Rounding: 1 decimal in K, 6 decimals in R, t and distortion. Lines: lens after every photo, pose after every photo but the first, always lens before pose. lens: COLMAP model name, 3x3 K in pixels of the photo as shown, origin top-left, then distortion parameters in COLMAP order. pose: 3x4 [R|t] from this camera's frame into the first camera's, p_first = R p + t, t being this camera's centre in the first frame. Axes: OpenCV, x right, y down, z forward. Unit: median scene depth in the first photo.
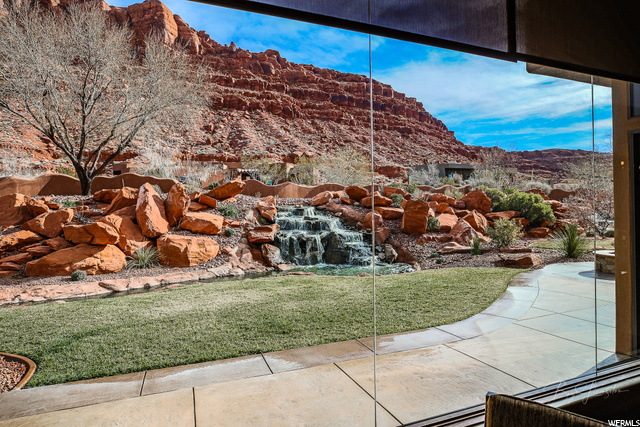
lens RADIAL K [[378.9, 0, 320.0], [0, 378.9, 213.5], [0, 0, 1]] dist [-0.006848, -0.002847]
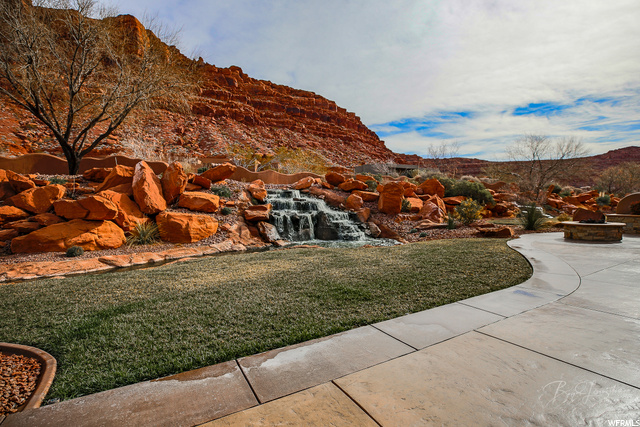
lens RADIAL K [[310.6, 0, 320.0], [0, 310.6, 213.5], [0, 0, 1]] dist [-0.021396, 0.002097]
pose [[0.989285, -0.000106, 0.145997, -0.107175], [-0.002973, 0.999778, 0.020872, 0.037928], [-0.145967, -0.021082, 0.989065, 0.116326]]
